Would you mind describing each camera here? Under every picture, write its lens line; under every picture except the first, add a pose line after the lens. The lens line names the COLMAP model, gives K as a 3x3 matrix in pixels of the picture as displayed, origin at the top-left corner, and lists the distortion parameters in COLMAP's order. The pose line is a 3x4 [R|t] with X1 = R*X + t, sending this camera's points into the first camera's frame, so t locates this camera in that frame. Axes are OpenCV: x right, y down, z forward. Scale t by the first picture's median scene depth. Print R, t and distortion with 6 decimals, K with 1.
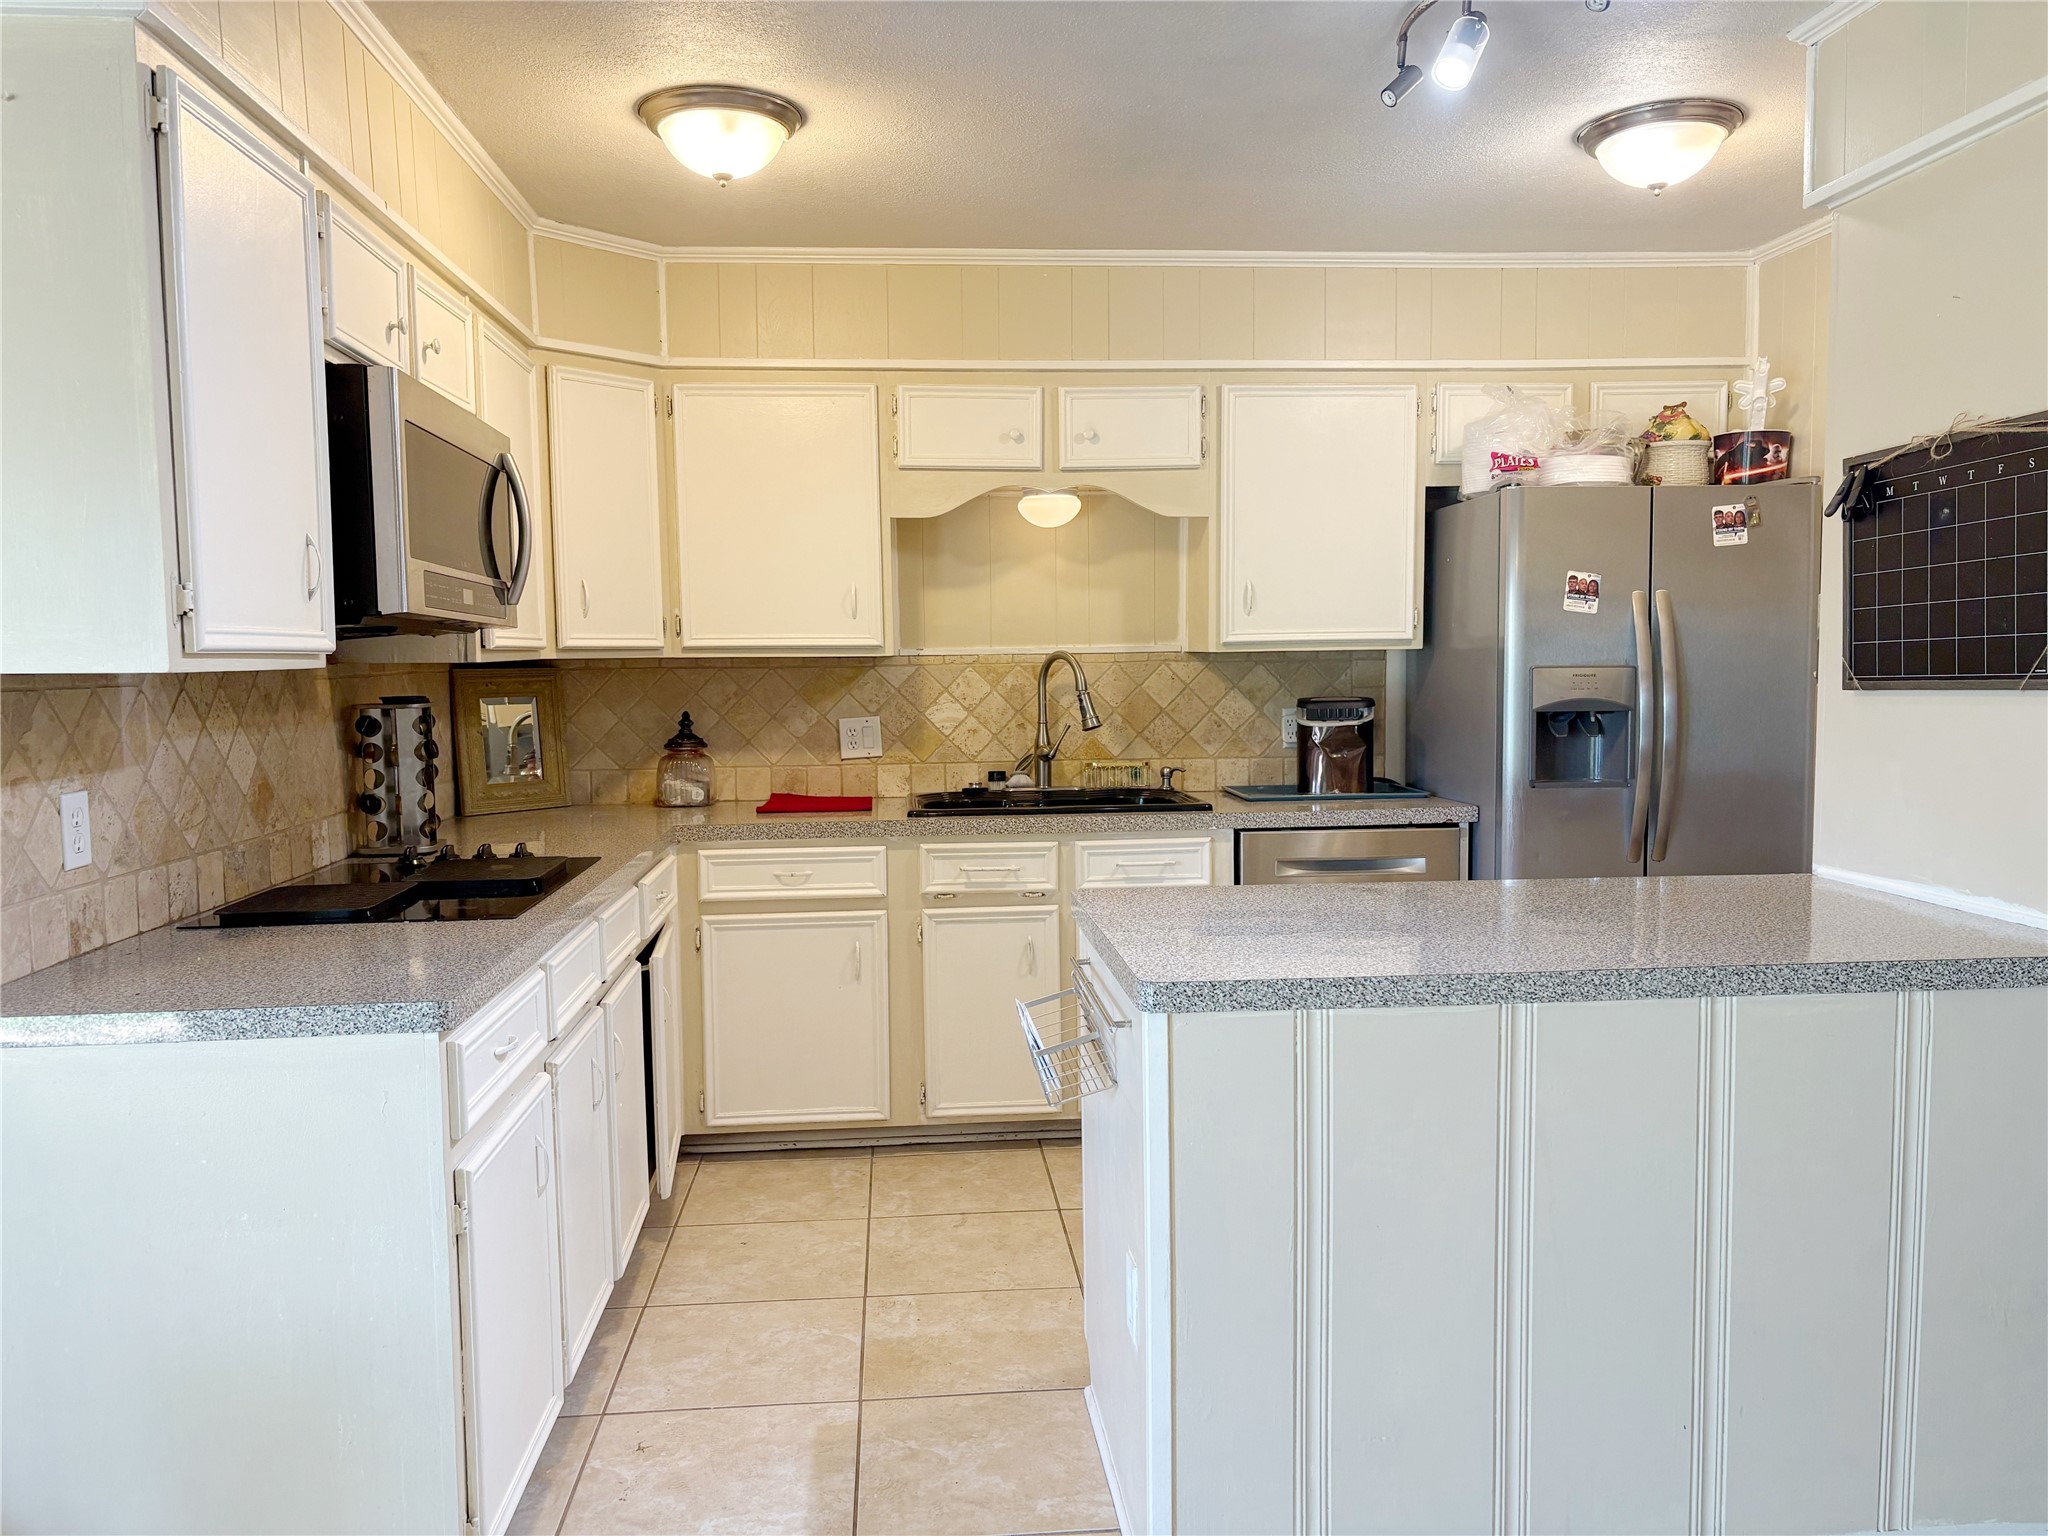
lens RADIAL K [[1550.2, 0, 1020.9], [0, 1550.2, 773.0], [0, 0, 1]] dist [0.011711, -0.001443]
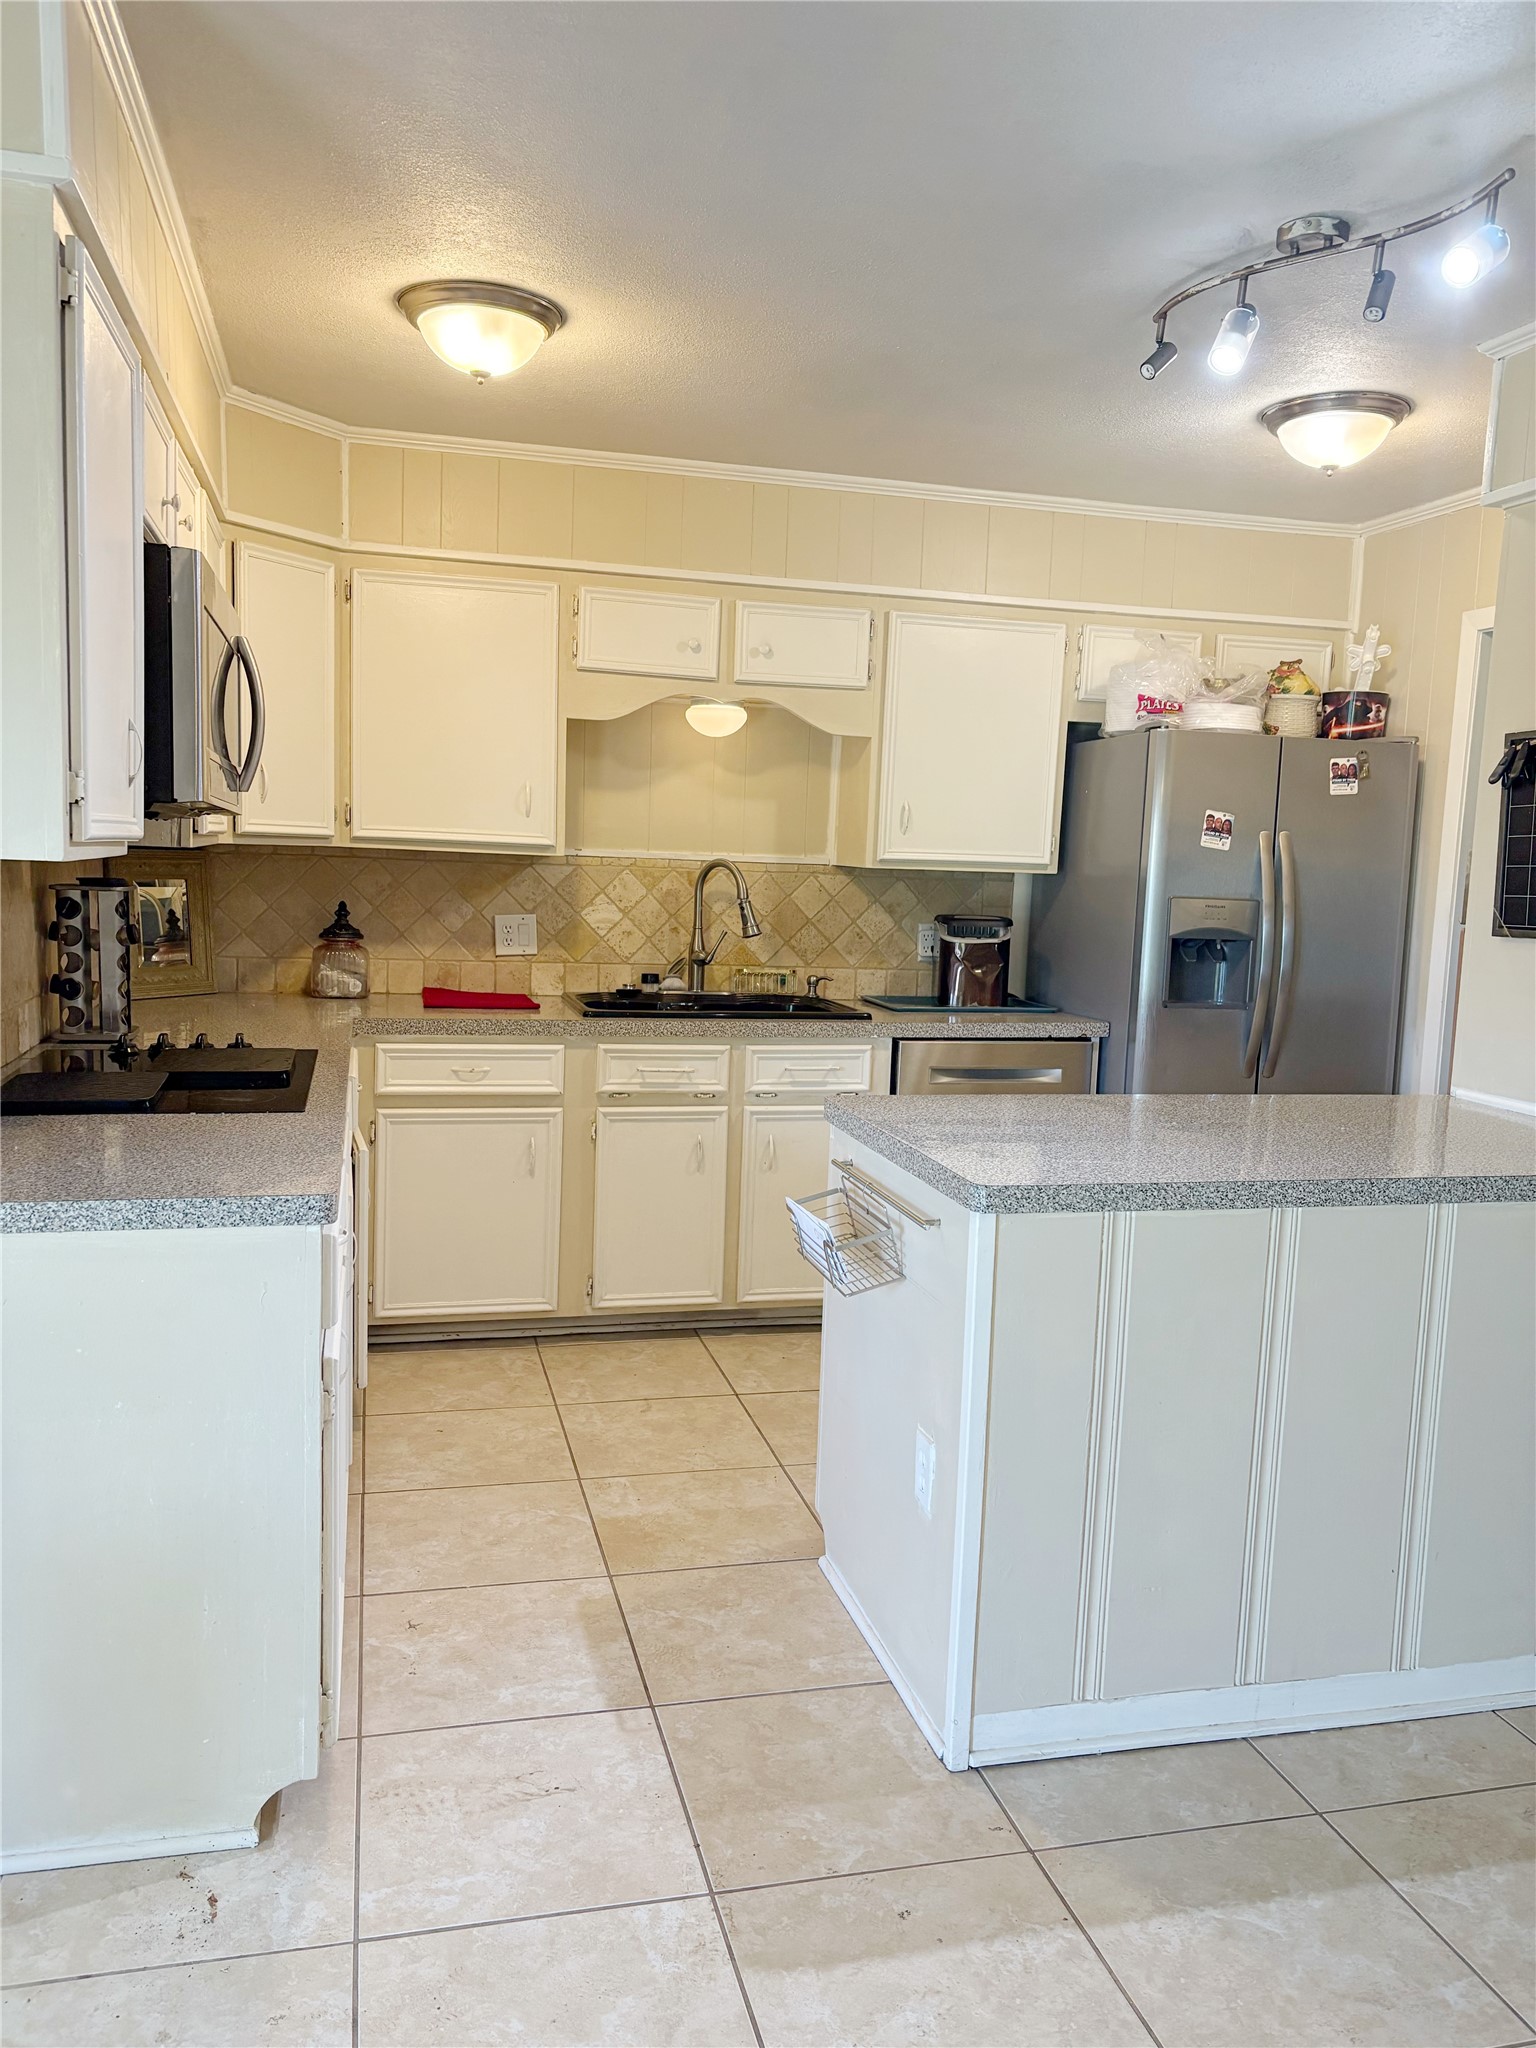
lens RADIAL K [[1550.2, 0, 772.2], [0, 1550.2, 1029.1], [0, 0, 1]] dist [0.011711, -0.001443]
pose [[0.984630, 0.030223, 0.172016, -0.130048], [-0.036929, 0.998672, 0.035918, -0.004728], [-0.170702, -0.041719, 0.984439, -0.025749]]
